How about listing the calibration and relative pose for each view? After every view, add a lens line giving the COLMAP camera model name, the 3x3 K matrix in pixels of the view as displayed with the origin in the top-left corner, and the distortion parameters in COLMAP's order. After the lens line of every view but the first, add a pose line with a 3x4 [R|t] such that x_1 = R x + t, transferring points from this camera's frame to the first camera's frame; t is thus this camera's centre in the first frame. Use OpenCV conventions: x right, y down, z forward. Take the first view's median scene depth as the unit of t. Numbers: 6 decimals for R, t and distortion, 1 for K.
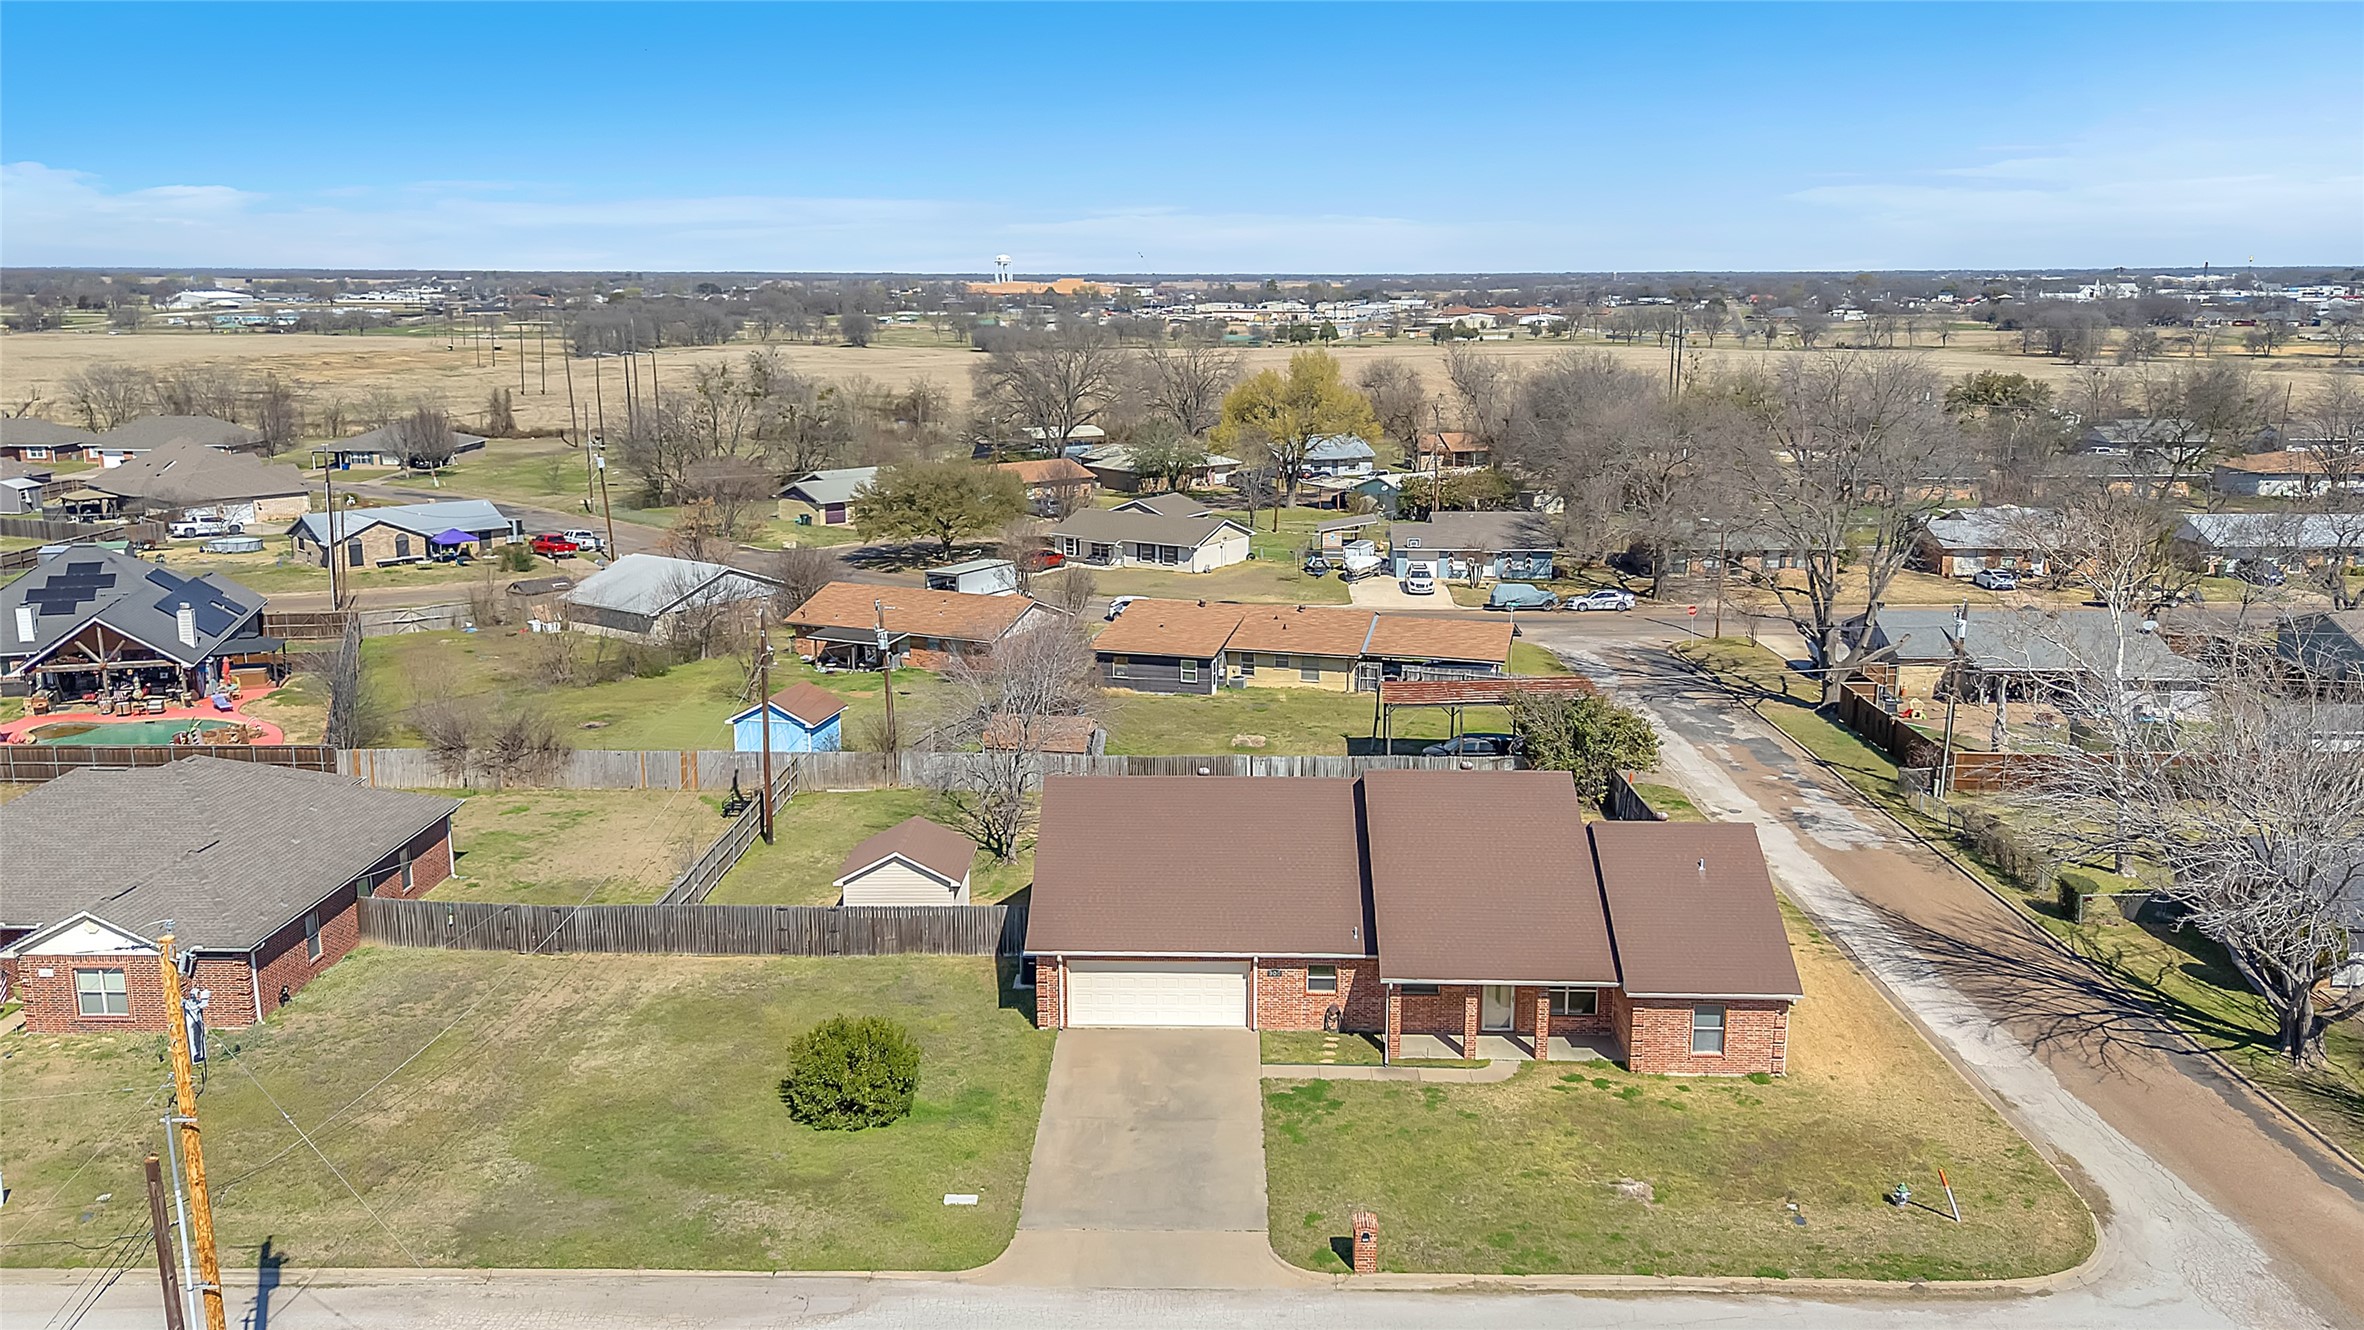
lens RADIAL K [[1780.5, 0, 1182.0], [0, 1780.5, 665.0], [0, 0, 1]] dist [0.073607, -0.088809]
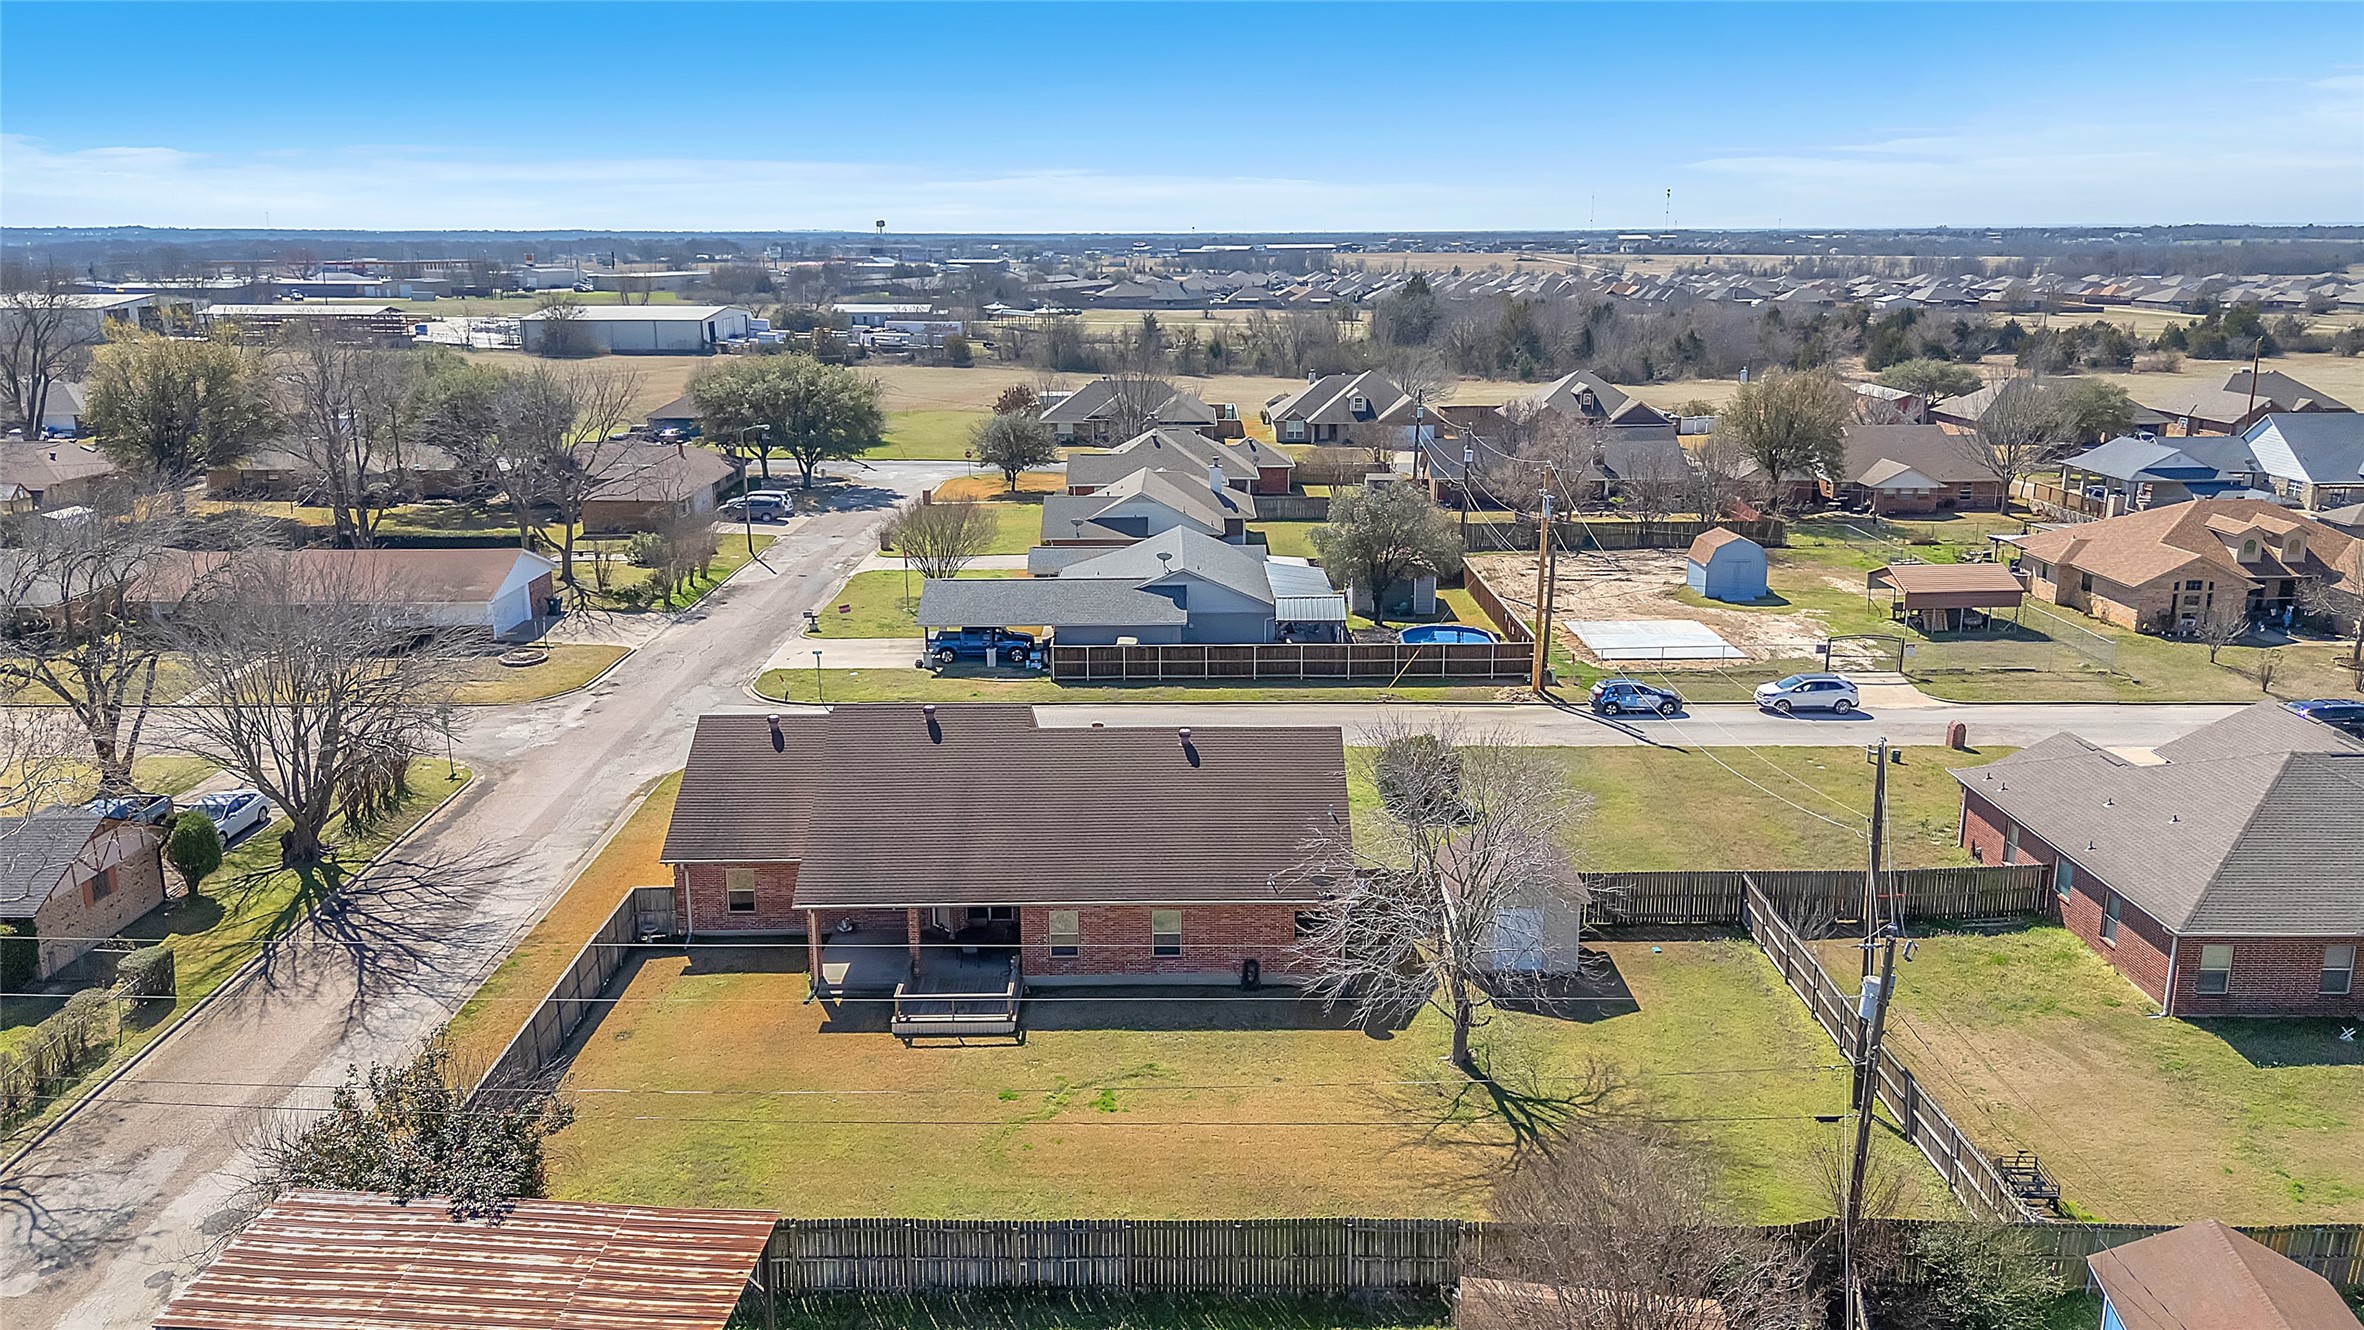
lens RADIAL K [[1739.8, 0, 1182.0], [0, 1739.8, 665.0], [0, 0, 1]] dist [0.043569, -0.004786]
pose [[-0.999733, 0.010921, -0.020341, 0.032209], [0.000729, 0.895547, 0.444966, -0.389909], [0.023075, 0.444832, -0.895317, 1.791585]]
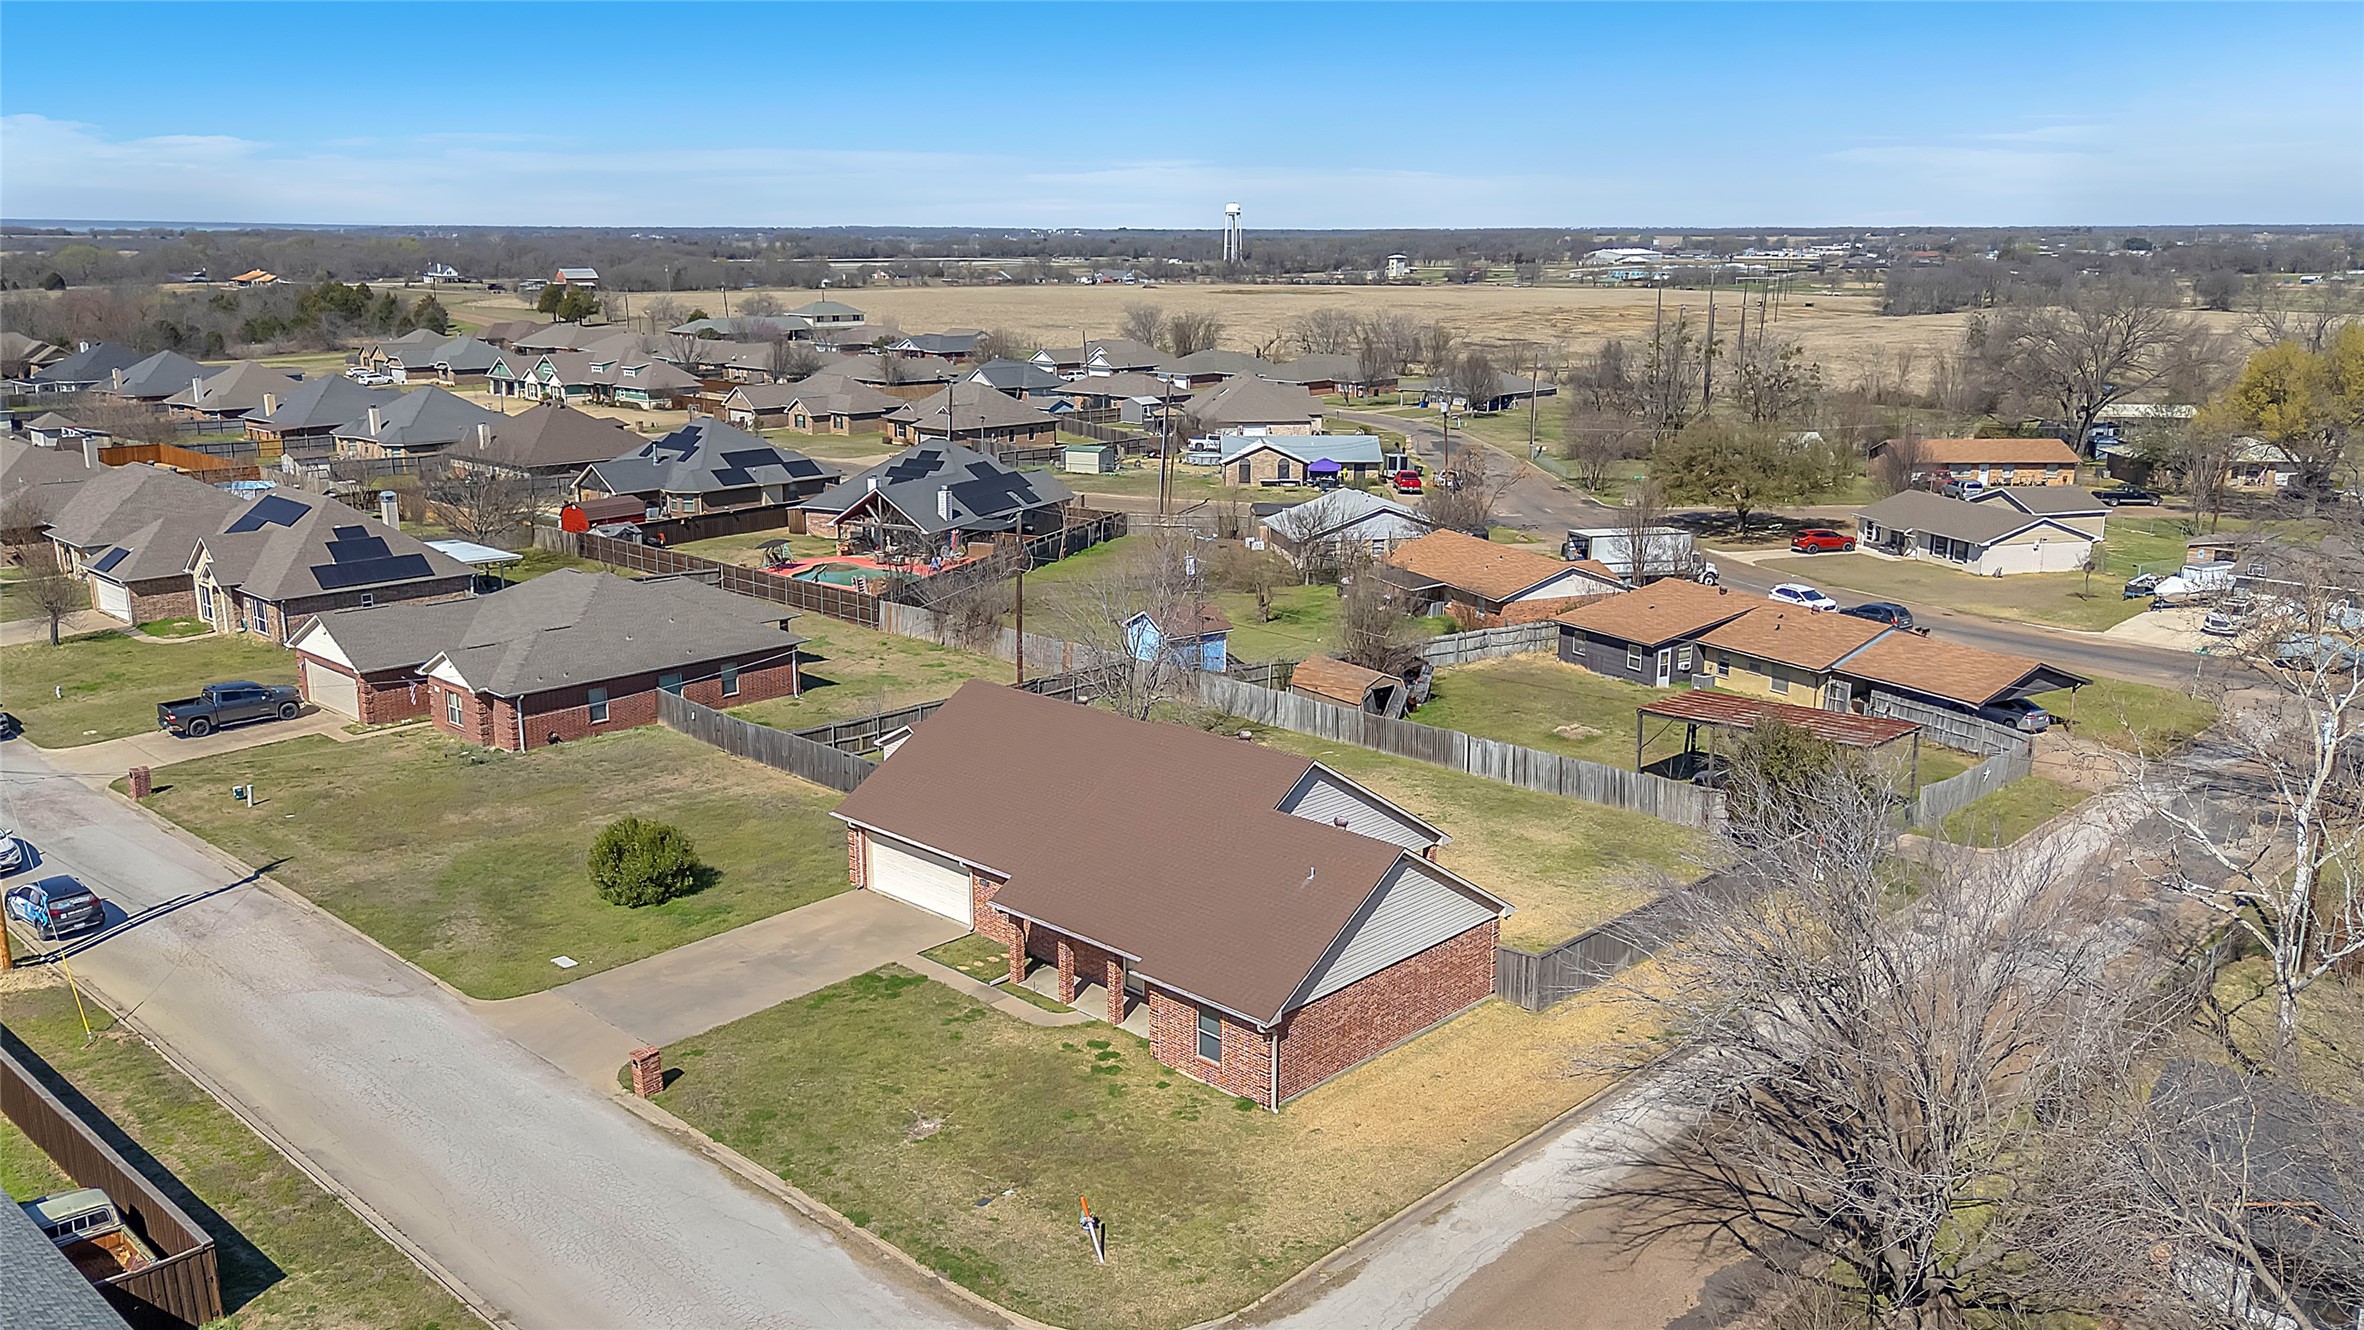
lens RADIAL K [[1776.7, 0, 1193.8], [0, 1776.7, 759.6], [0, 0, 1]] dist [0.077751, 0.006096]
pose [[0.743498, 0.191570, -0.640712, 0.714345], [-0.145407, 0.981479, 0.124724, -0.043727], [0.652738, 0.000432, 0.757583, 0.247426]]
